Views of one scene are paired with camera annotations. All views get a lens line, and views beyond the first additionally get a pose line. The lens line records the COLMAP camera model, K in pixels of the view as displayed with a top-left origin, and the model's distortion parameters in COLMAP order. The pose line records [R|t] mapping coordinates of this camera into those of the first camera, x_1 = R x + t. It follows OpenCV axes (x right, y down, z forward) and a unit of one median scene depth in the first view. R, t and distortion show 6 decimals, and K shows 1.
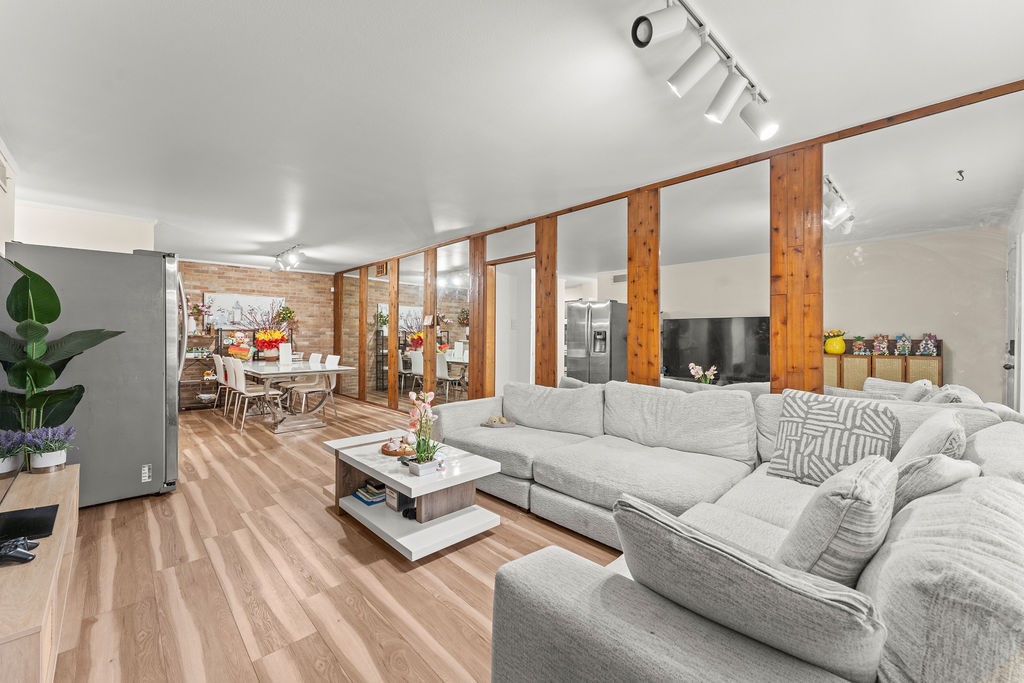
lens RADIAL K [[416.7, 0, 510.1], [0, 416.7, 330.0], [0, 0, 1]] dist [0.001480, 0.000104]
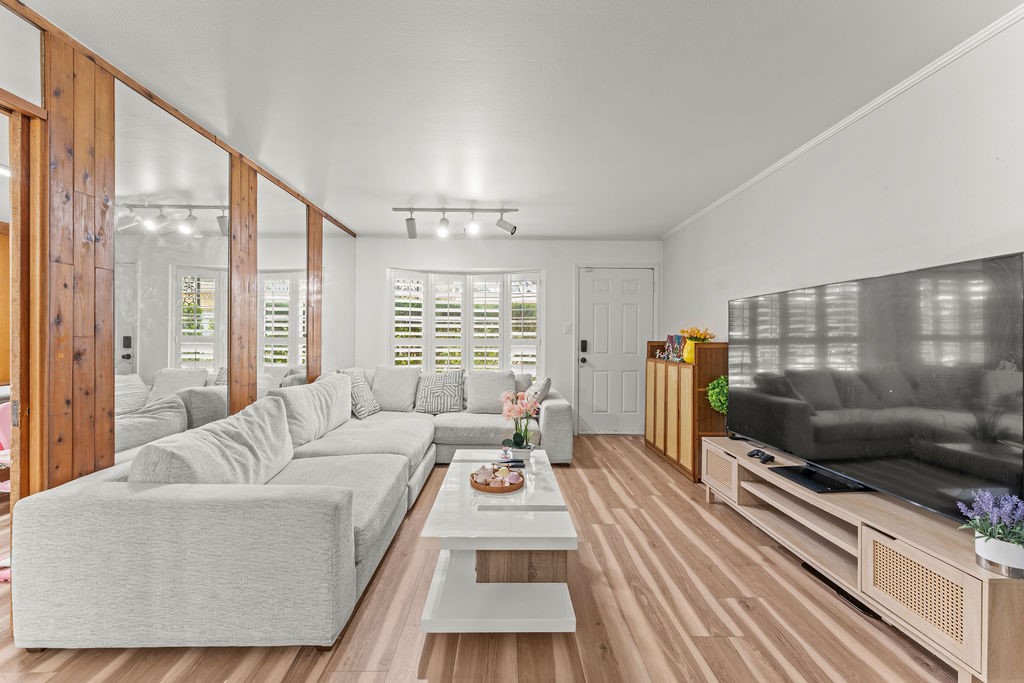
lens RADIAL K [[422.6, 0, 512.0], [0, 422.6, 341.5], [0, 0, 1]] dist [0.000262, 0.000000]
pose [[-0.743984, -0.011768, 0.668094, -1.042015], [-0.017226, 0.999850, -0.001571, 0.028735], [-0.667976, -0.012677, -0.744075, 2.039621]]
